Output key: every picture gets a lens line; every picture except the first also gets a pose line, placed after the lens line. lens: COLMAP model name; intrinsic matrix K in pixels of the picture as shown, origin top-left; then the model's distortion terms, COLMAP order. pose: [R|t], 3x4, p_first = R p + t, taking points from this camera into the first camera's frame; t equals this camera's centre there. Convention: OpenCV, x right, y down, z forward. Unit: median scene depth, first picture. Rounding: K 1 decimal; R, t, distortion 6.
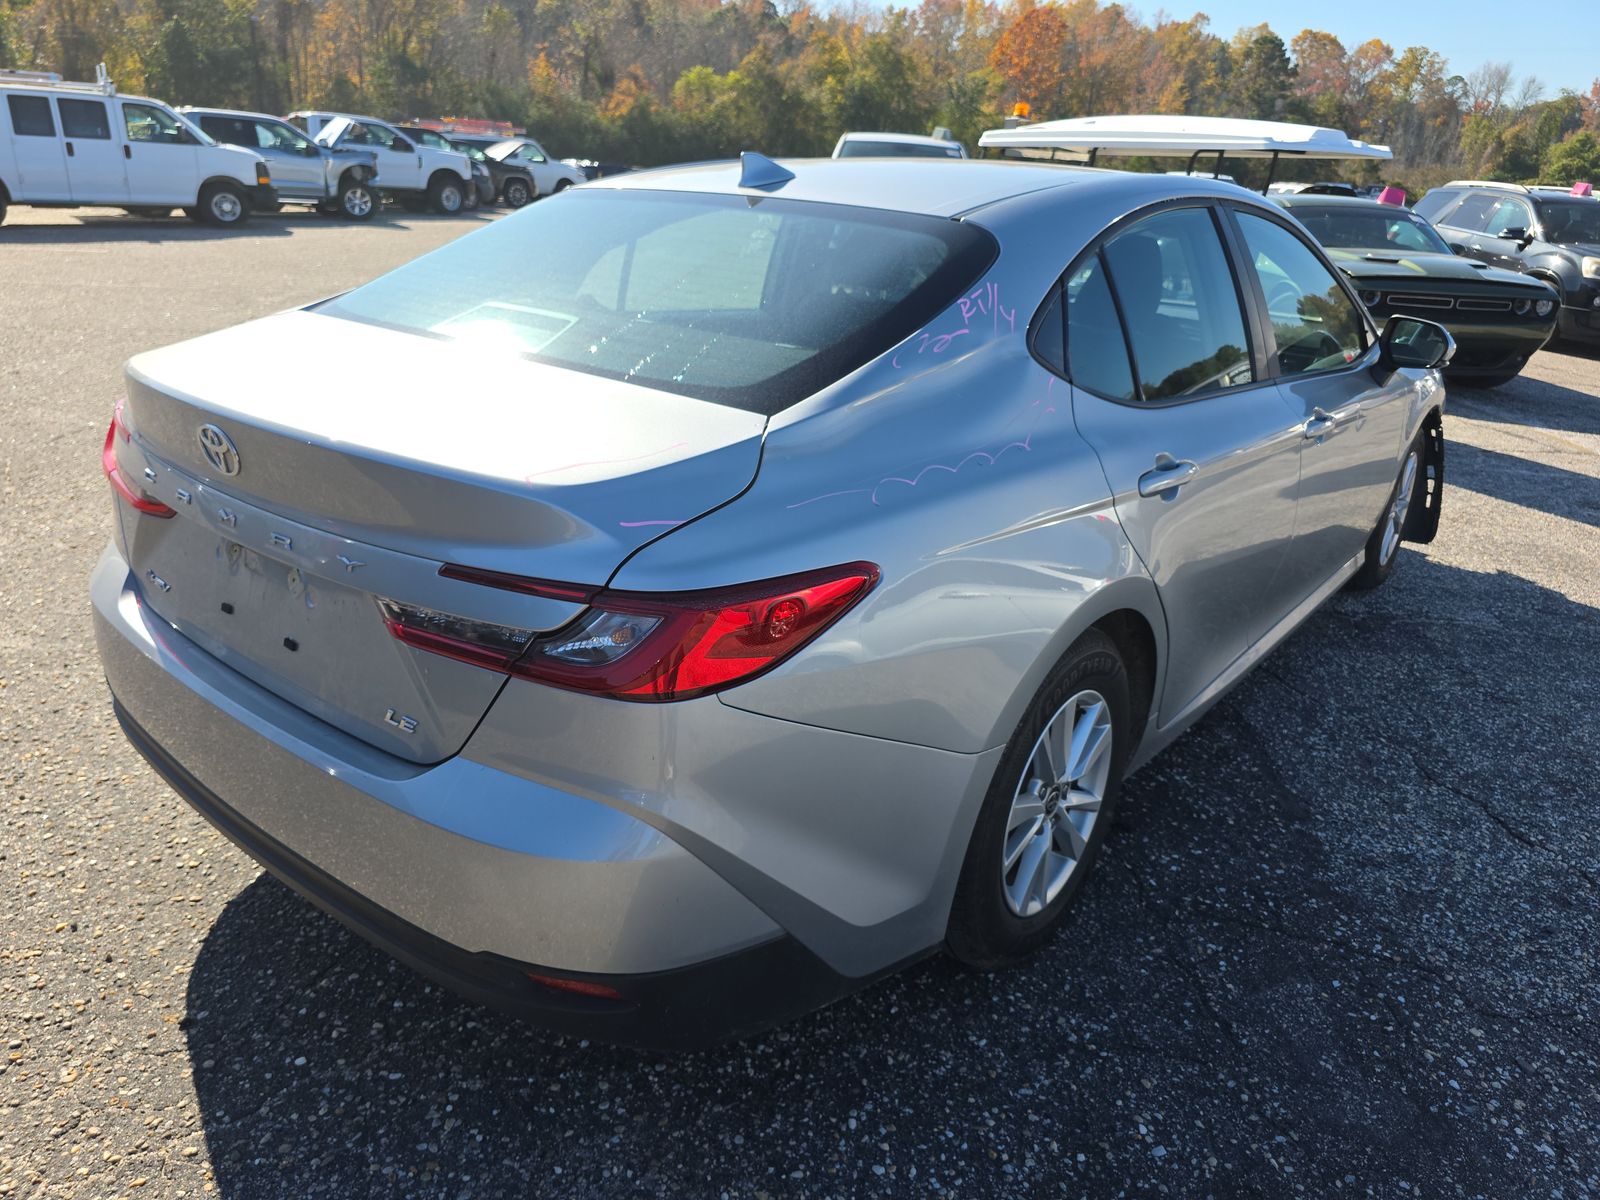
lens RADIAL K [[1190.7, 0, 781.7], [0, 1190.7, 599.6], [0, 0, 1]] dist [0.003405, -0.006134]
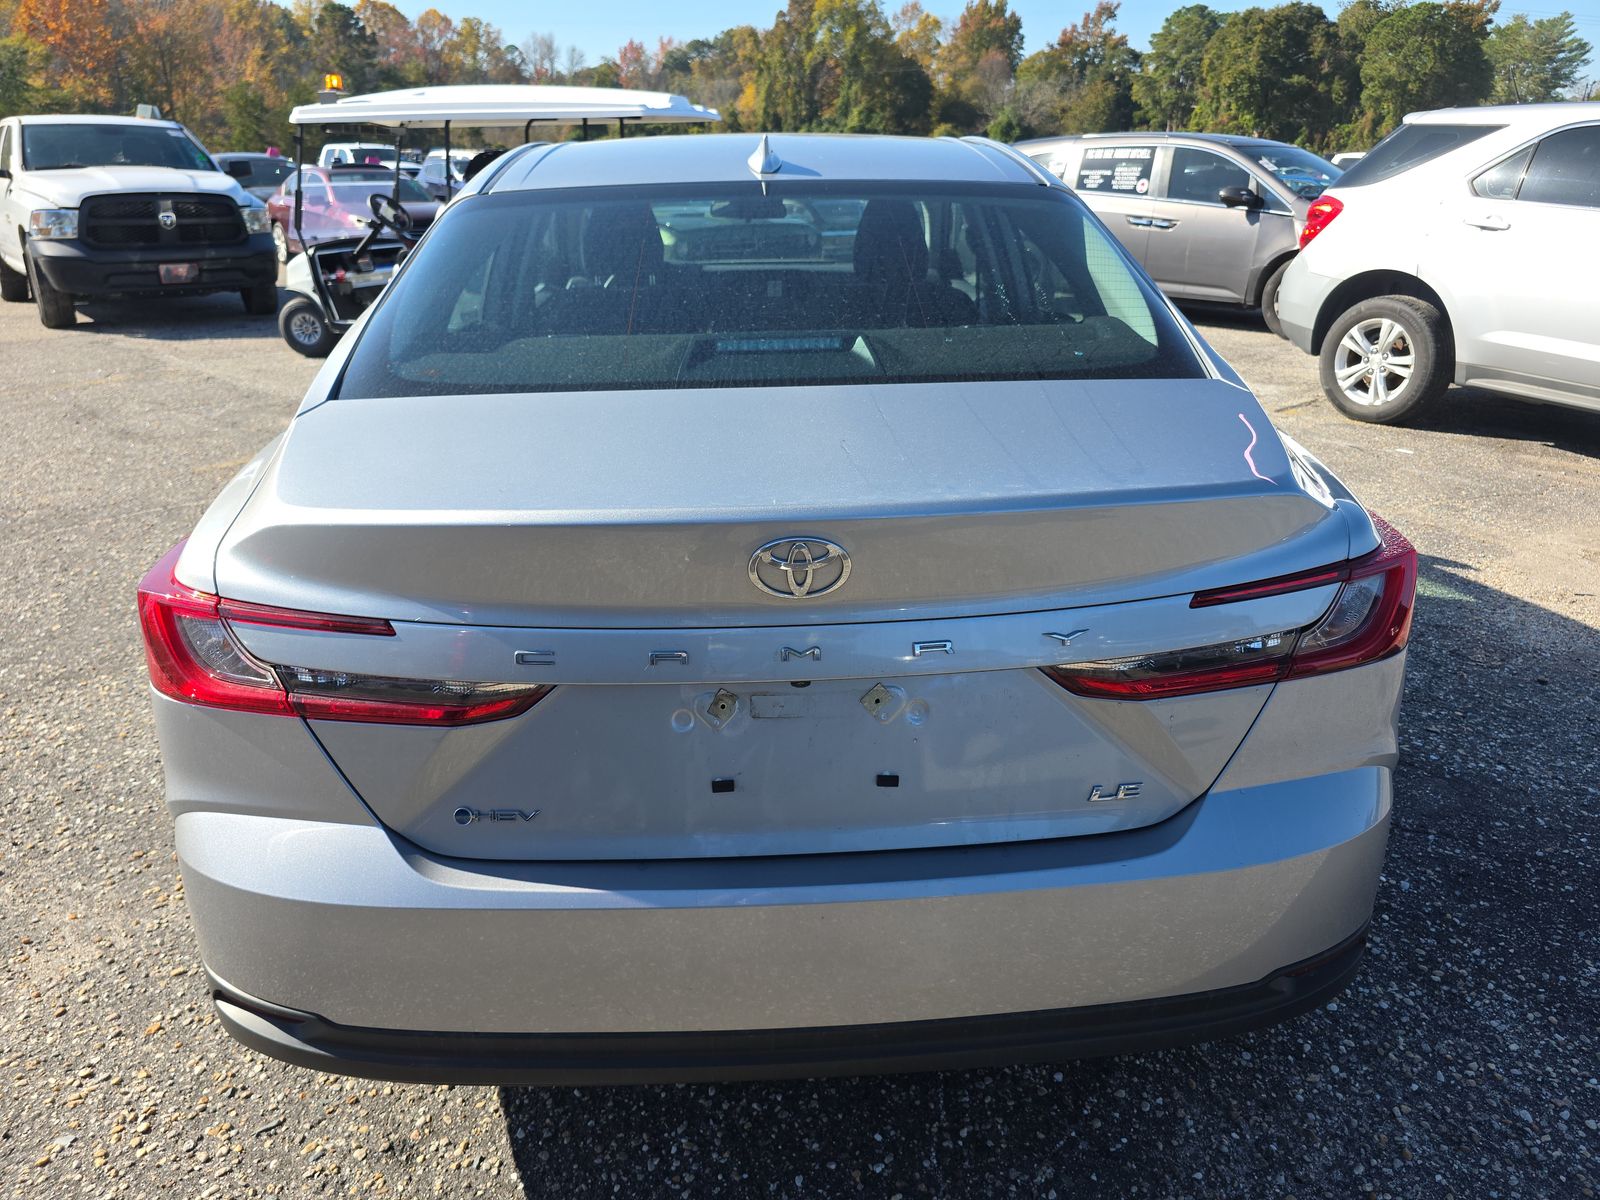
lens RADIAL K [[1190.7, 0, 781.7], [0, 1190.7, 599.6], [0, 0, 1]] dist [0.003405, -0.006134]
pose [[0.707752, -0.295285, 0.641789, -0.112539], [0.280620, 0.951220, 0.128190, -0.023856], [-0.648335, 0.089372, 0.756091, 0.053455]]
